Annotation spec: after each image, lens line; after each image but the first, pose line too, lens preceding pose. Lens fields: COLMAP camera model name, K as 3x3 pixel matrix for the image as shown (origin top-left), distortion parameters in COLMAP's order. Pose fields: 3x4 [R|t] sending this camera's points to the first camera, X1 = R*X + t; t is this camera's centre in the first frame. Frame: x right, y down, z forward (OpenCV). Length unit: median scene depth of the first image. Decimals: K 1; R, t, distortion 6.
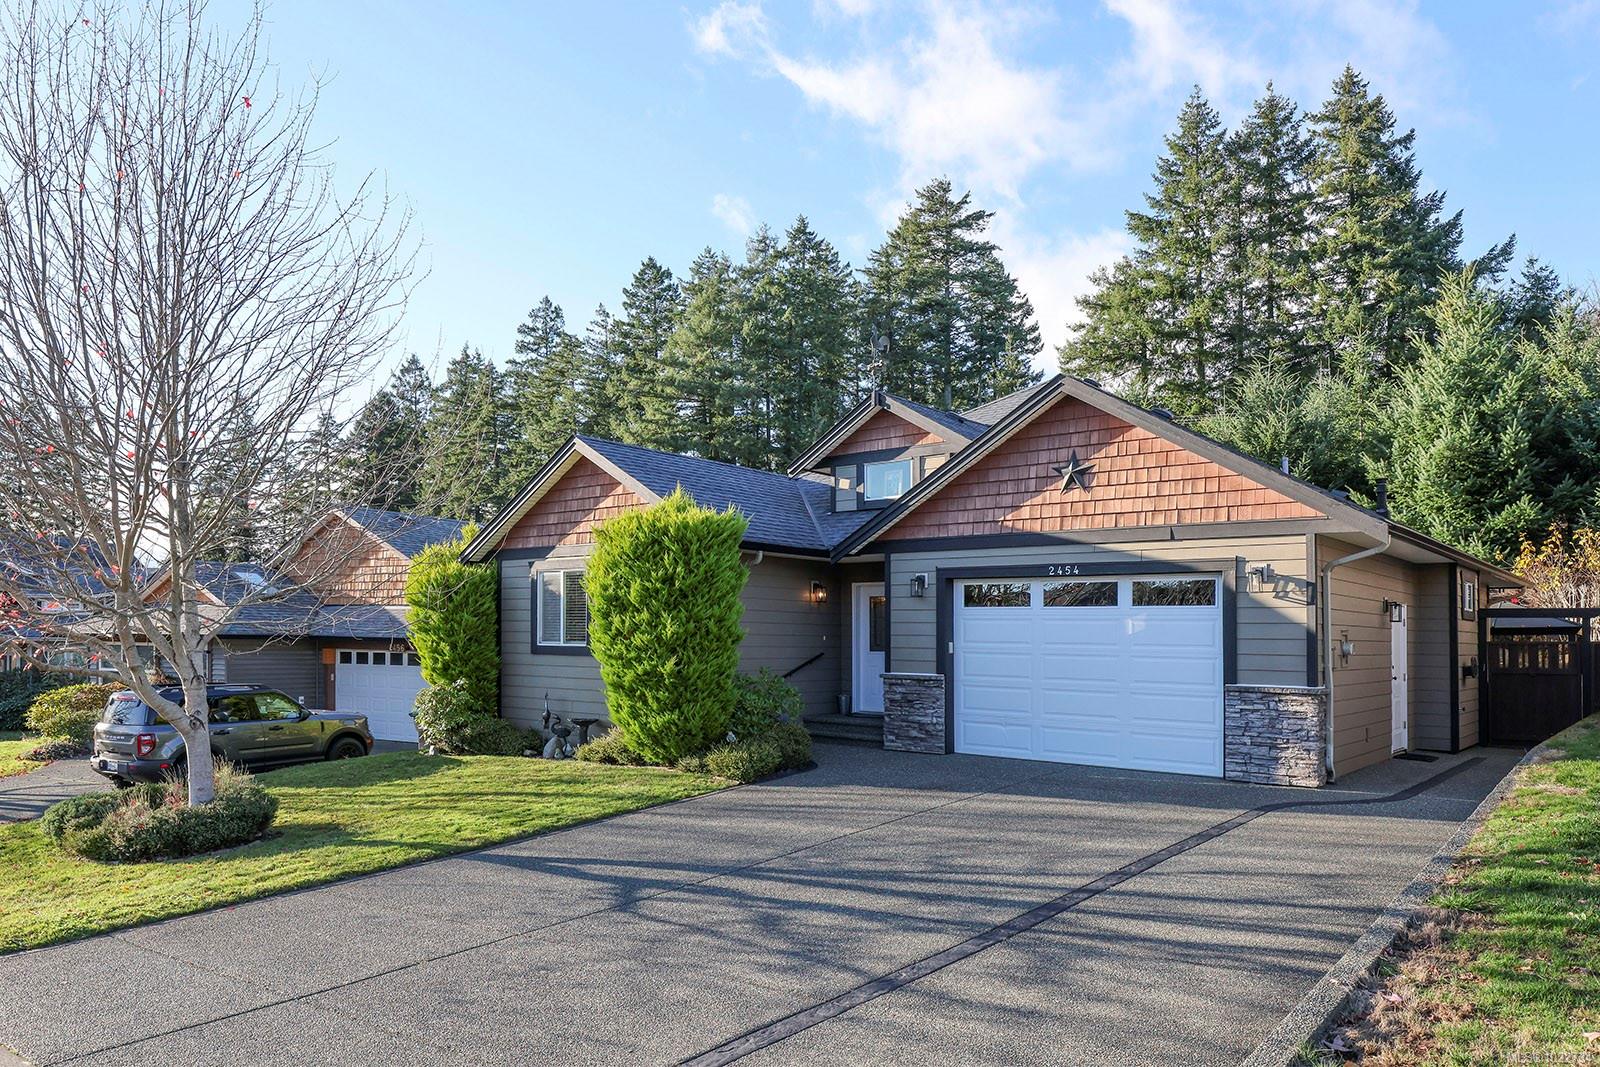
lens RADIAL K [[1105.7, 0, 800.0], [0, 1105.7, 533.5], [0, 0, 1]] dist [-0.000035, -0.000023]
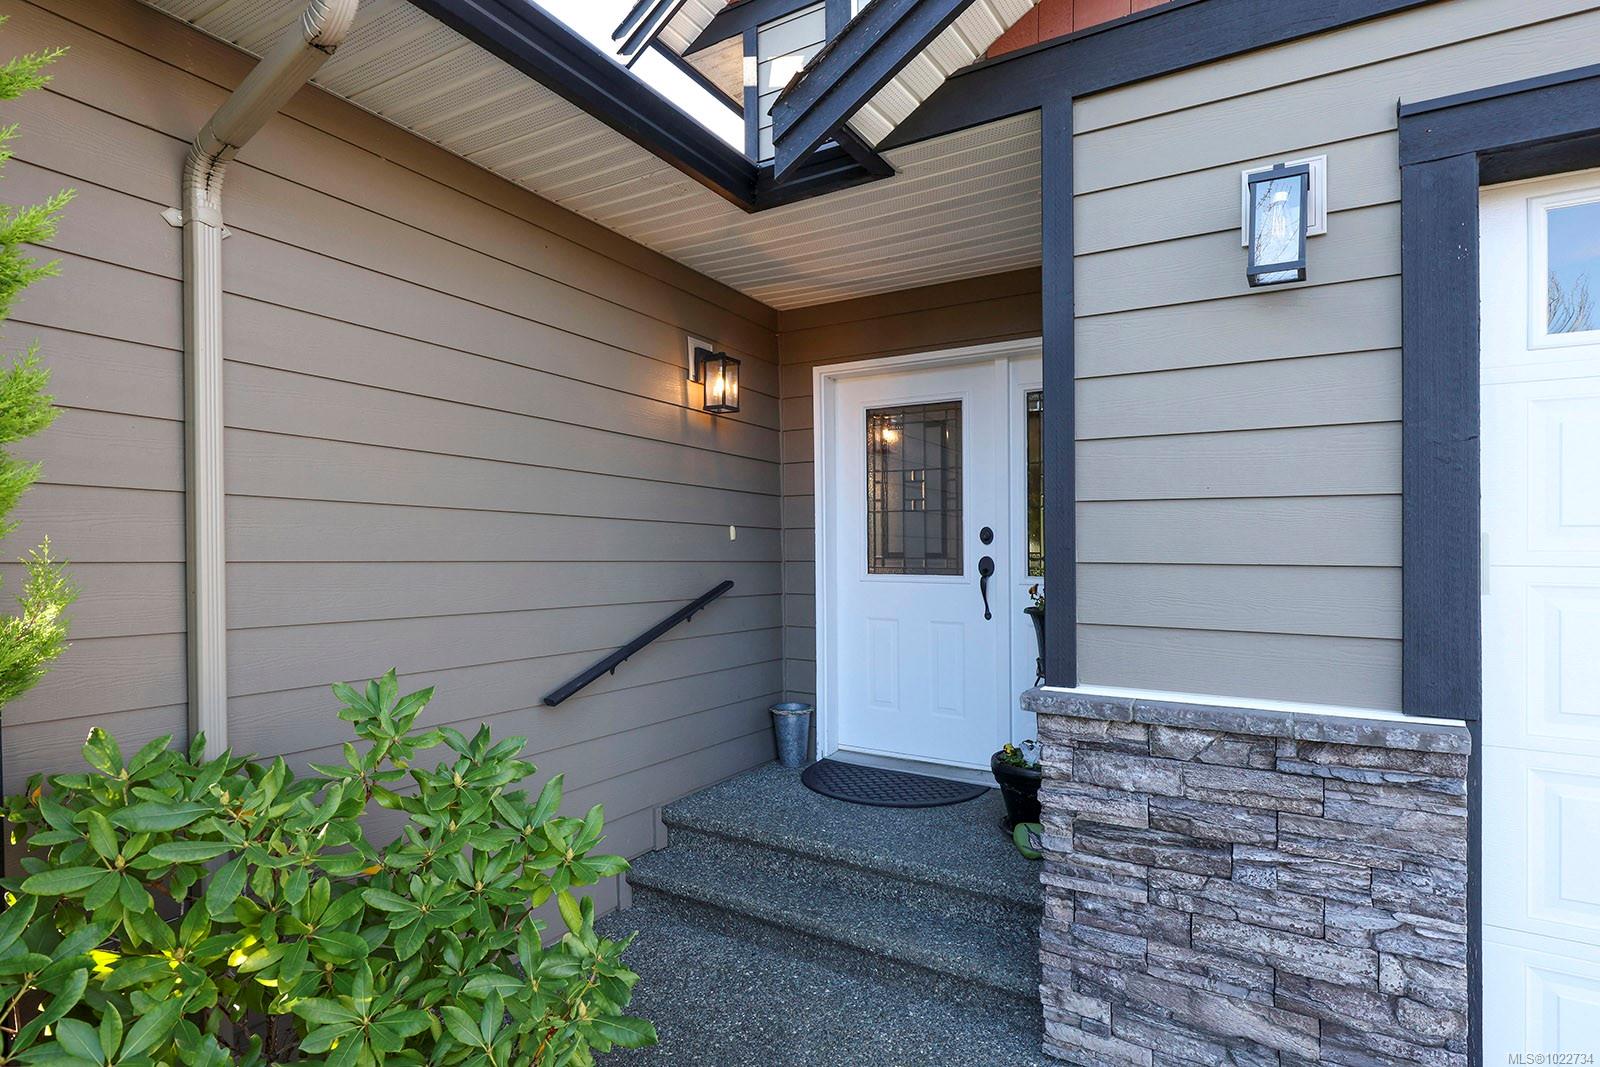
lens RADIAL K [[873.0, 0, 800.0], [0, 873.0, 533.5], [0, 0, 1]] dist [-0.000466, 0.000011]
pose [[0.991918, -0.010944, 0.126406, 0.010401], [0.001190, 0.997031, 0.076986, 0.079099], [-0.126874, -0.076214, 0.988987, 0.788785]]
